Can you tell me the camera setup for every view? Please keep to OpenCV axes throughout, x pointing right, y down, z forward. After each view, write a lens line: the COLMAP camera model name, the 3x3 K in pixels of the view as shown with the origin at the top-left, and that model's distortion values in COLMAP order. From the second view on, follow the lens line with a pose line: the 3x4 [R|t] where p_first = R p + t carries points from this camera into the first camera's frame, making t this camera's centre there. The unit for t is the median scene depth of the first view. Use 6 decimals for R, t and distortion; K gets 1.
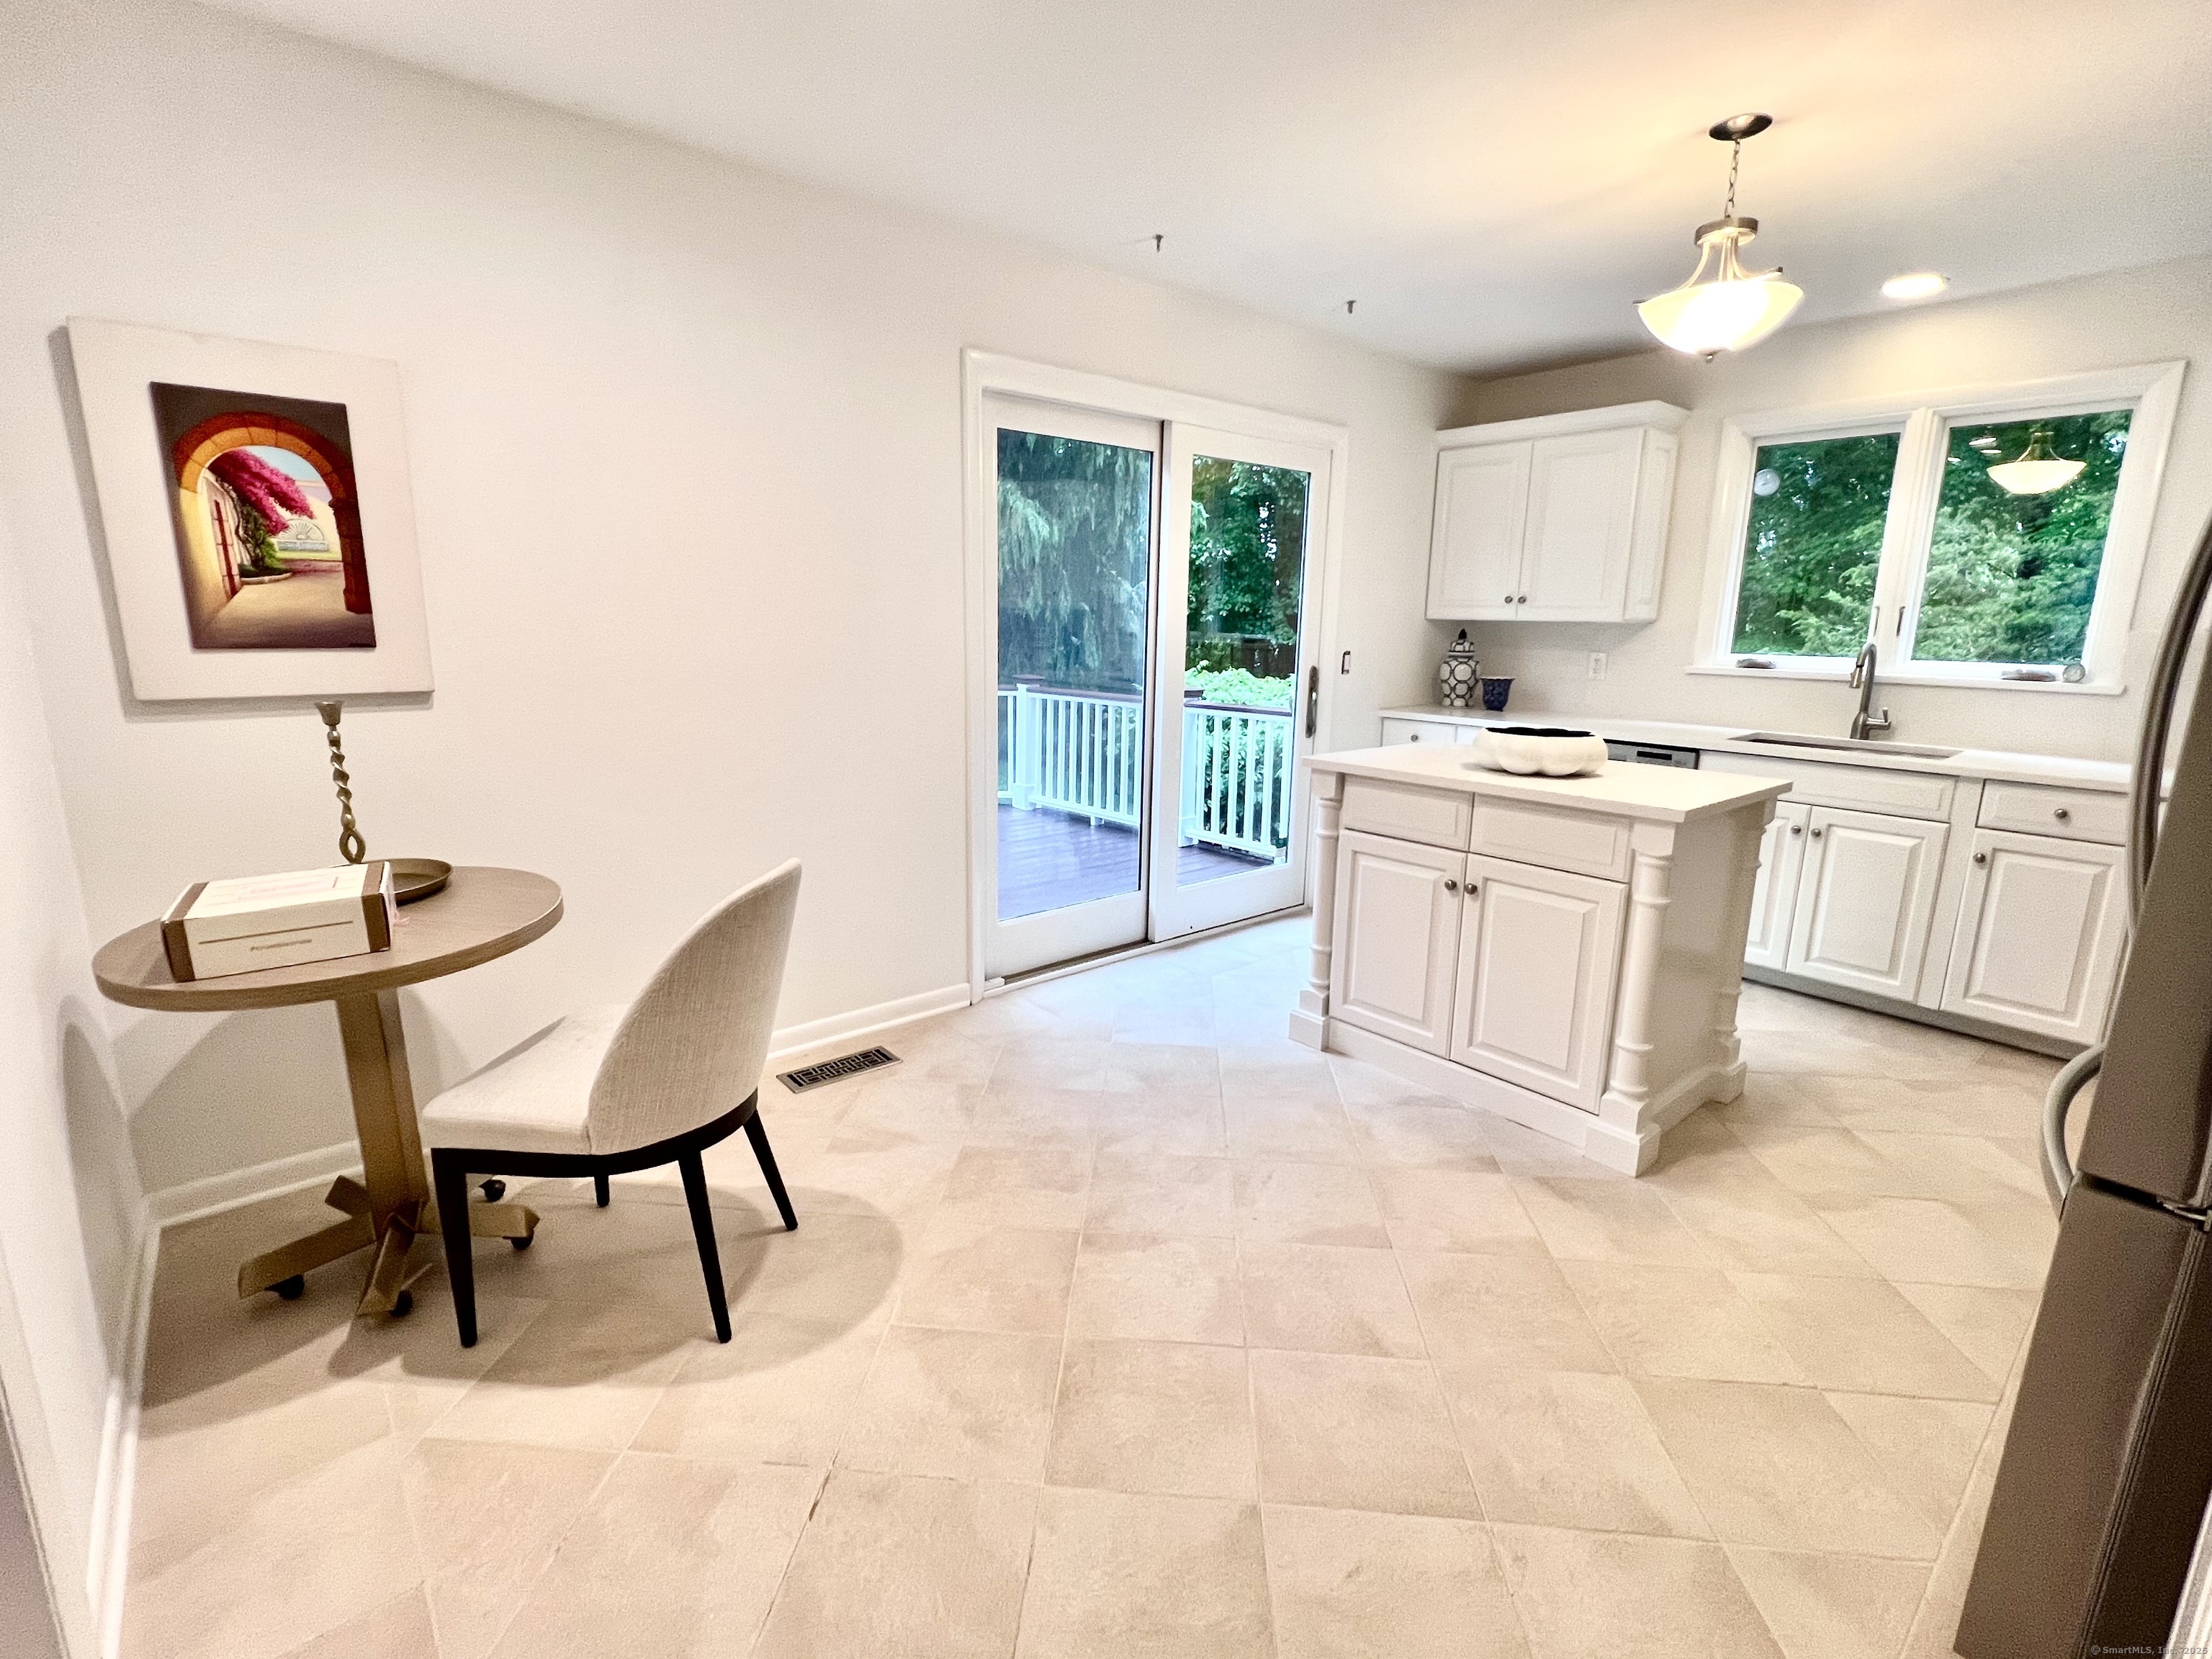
lens RADIAL K [[999.4, 0, 1104.2], [0, 999.4, 826.0], [0, 0, 1]] dist [-0.002366, -0.000639]
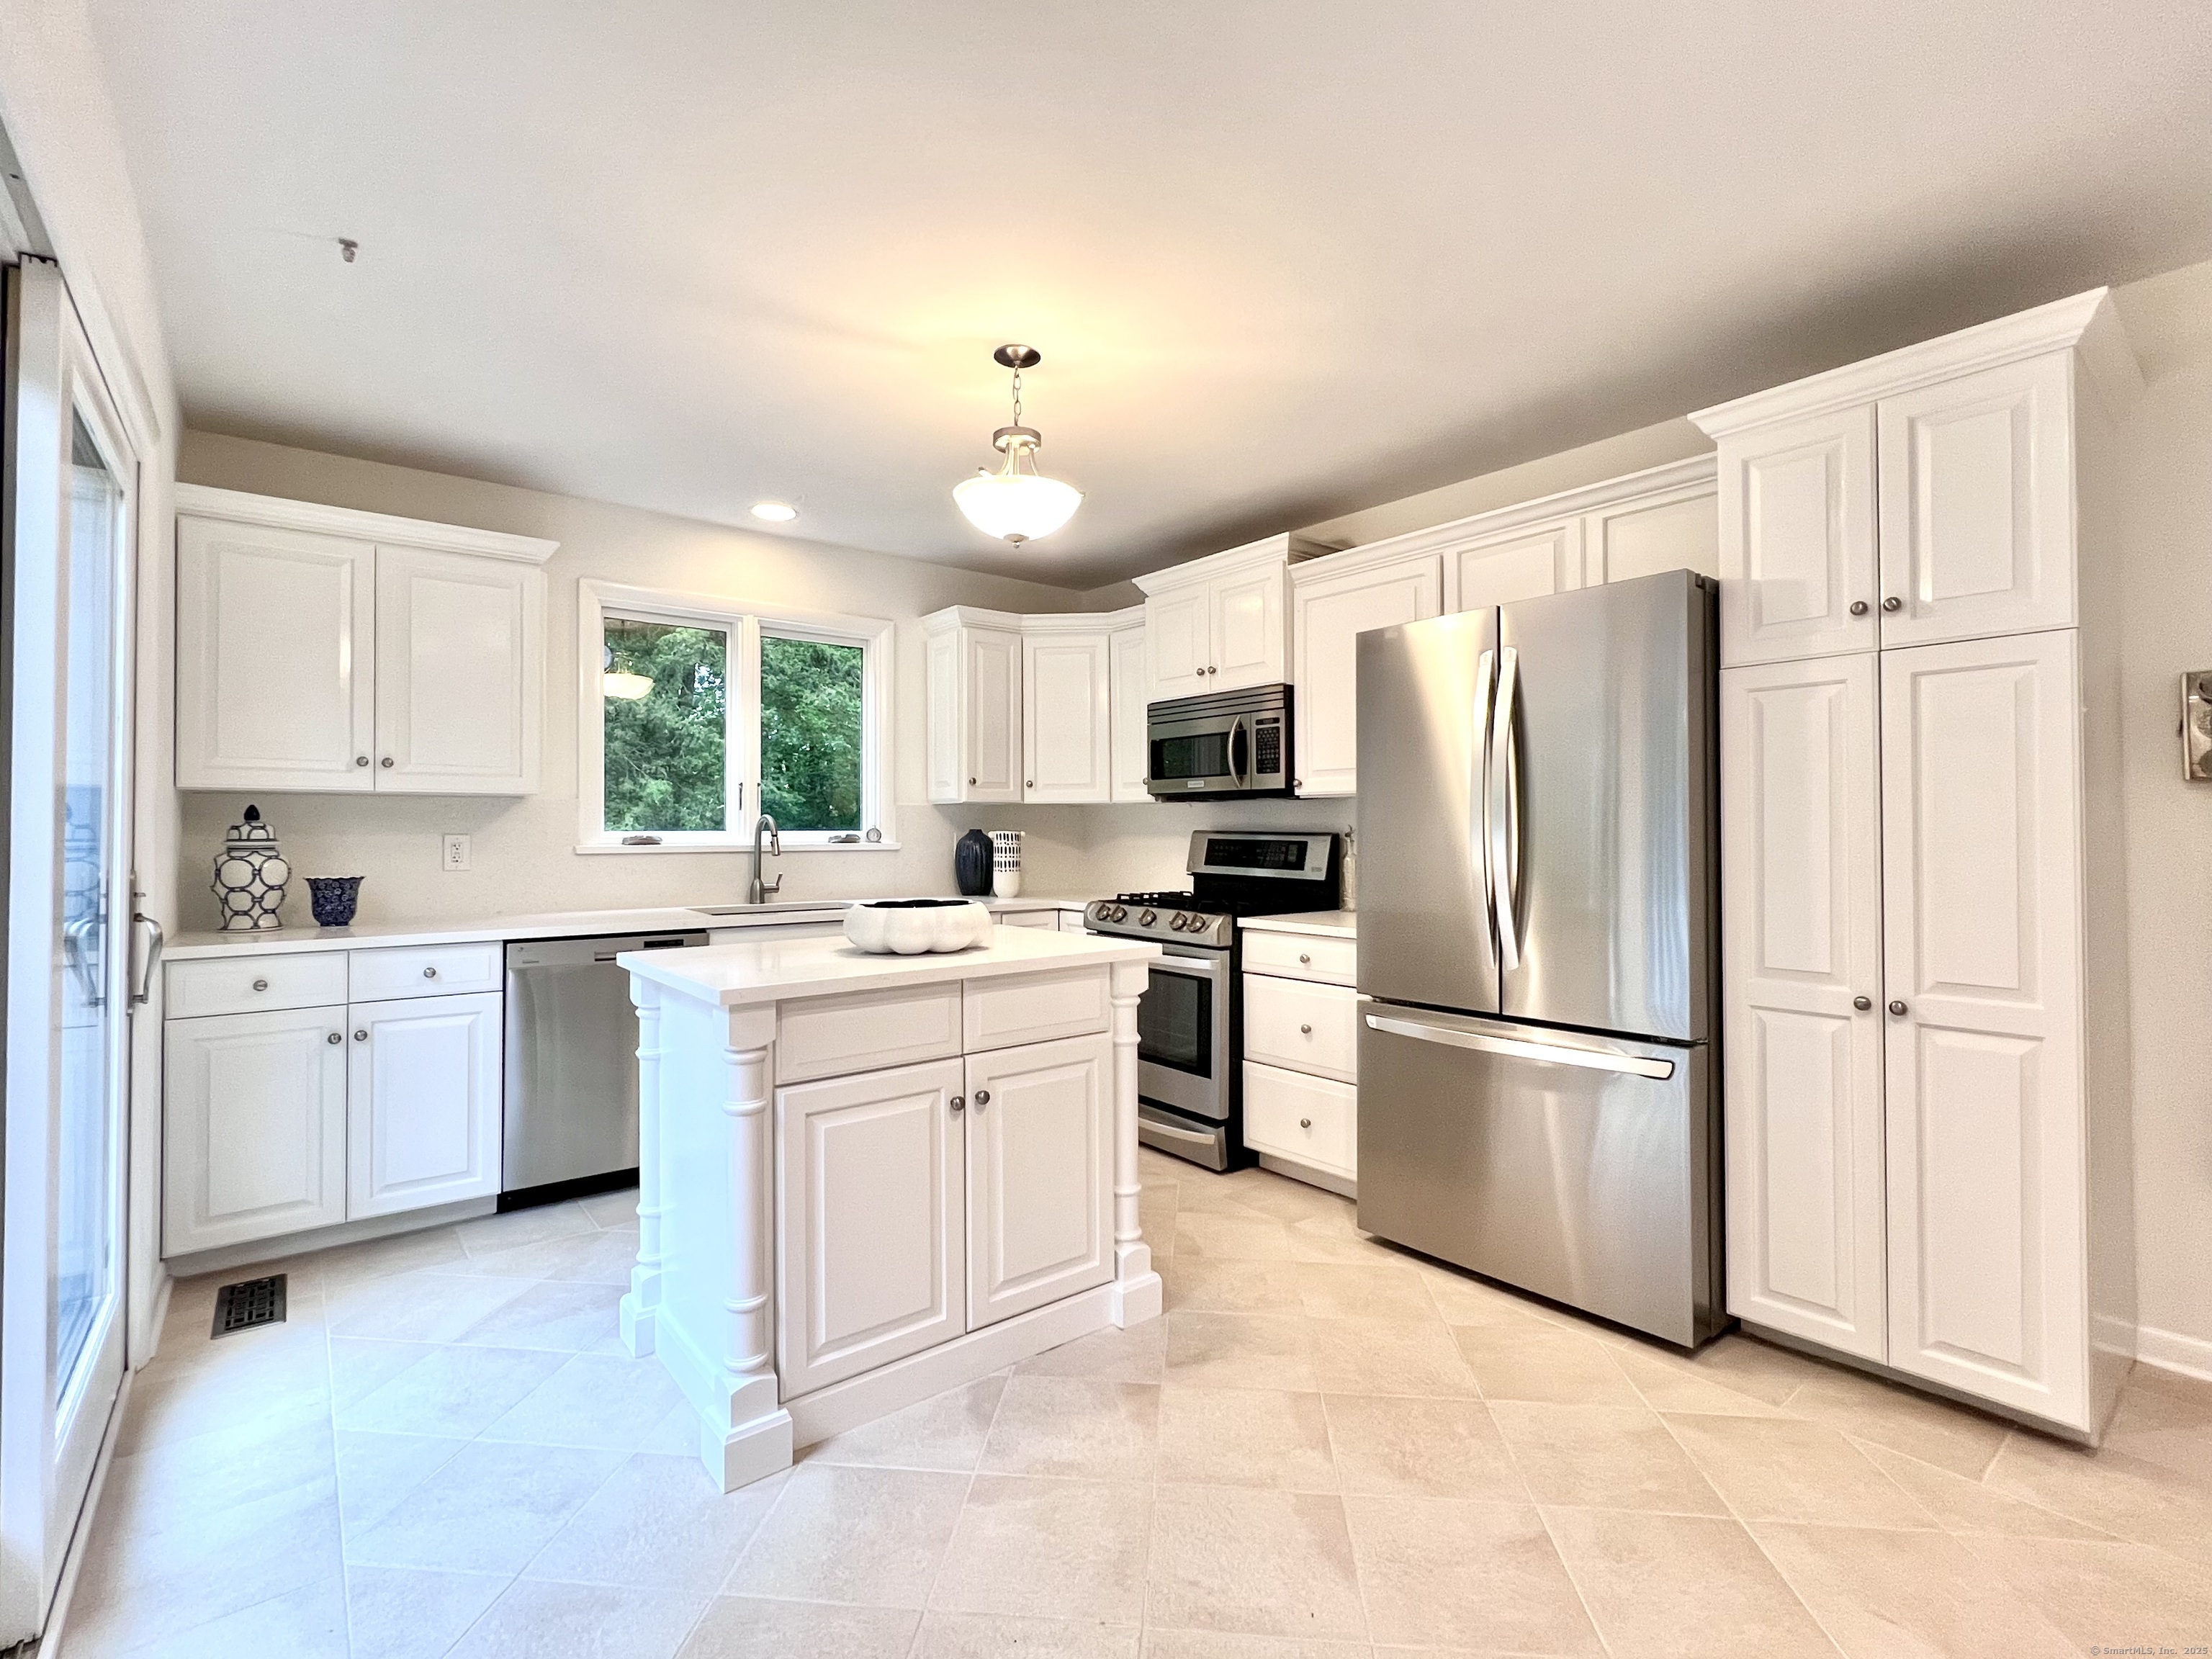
lens RADIAL K [[999.4, 0, 1106.0], [0, 999.4, 825.6], [0, 0, 1]] dist [-0.002366, -0.000639]
pose [[0.041373, -0.010203, 0.999092, -0.368722], [0.210748, 0.977540, 0.001256, -0.112306], [-0.976665, 0.210504, 0.042594, 0.700154]]
